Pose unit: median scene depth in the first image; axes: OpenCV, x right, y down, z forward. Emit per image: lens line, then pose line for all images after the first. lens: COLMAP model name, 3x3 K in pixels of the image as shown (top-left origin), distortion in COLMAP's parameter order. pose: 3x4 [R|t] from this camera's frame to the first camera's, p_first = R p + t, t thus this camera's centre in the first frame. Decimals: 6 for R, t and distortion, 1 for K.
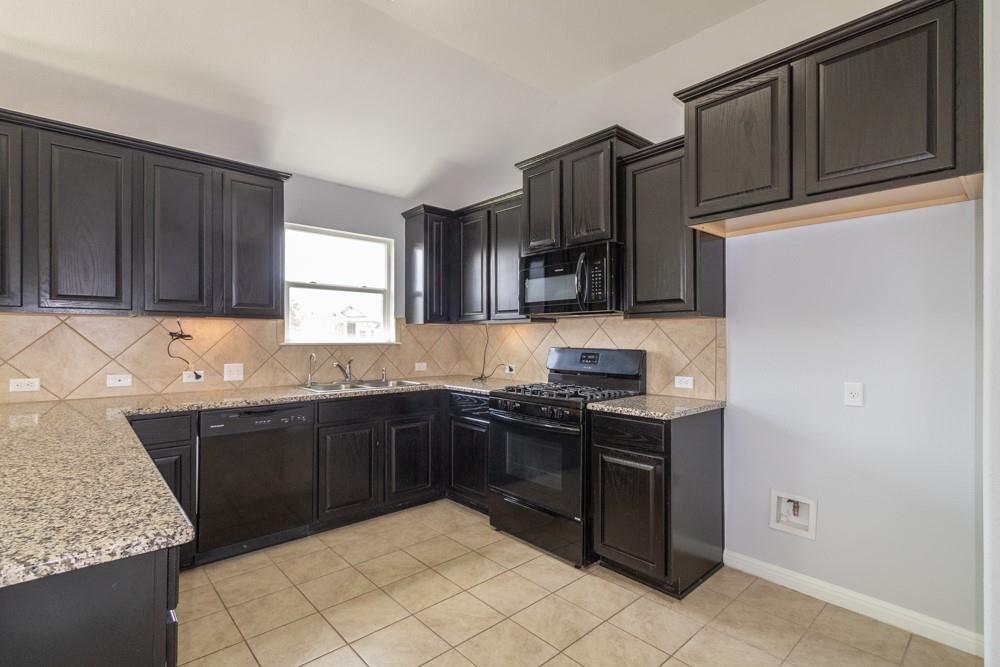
lens RADIAL K [[461.2, 0, 497.1], [0, 461.2, 338.9], [0, 0, 1]] dist [-0.015380, 0.001064]
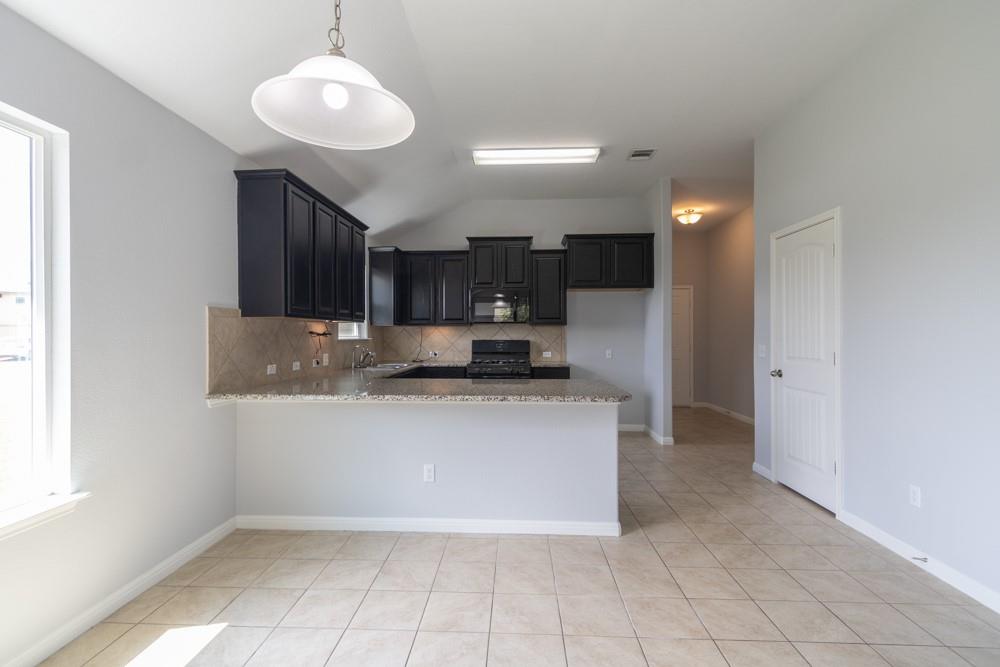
lens RADIAL K [[461.2, 0, 498.1], [0, 461.2, 336.3], [0, 0, 1]] dist [-0.015380, 0.001064]
pose [[0.722697, -0.003252, 0.691157, -1.316072], [0.001068, 0.999993, 0.003588, -0.003739], [-0.691164, -0.001855, 0.722696, -0.475589]]
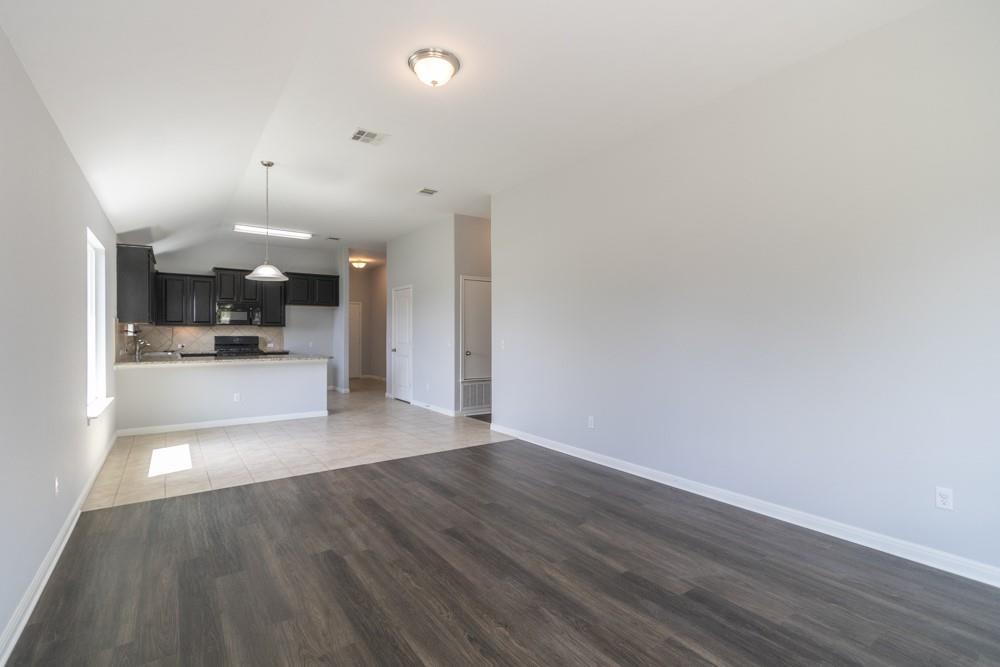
lens RADIAL K [[461.2, 0, 494.3], [0, 461.2, 334.3], [0, 0, 1]] dist [-0.015380, 0.001064]
pose [[0.140050, -0.002564, 0.990141, -2.810960], [-0.003583, 0.999989, 0.003097, -0.007778], [-0.990138, -0.003981, 0.140039, -1.192373]]
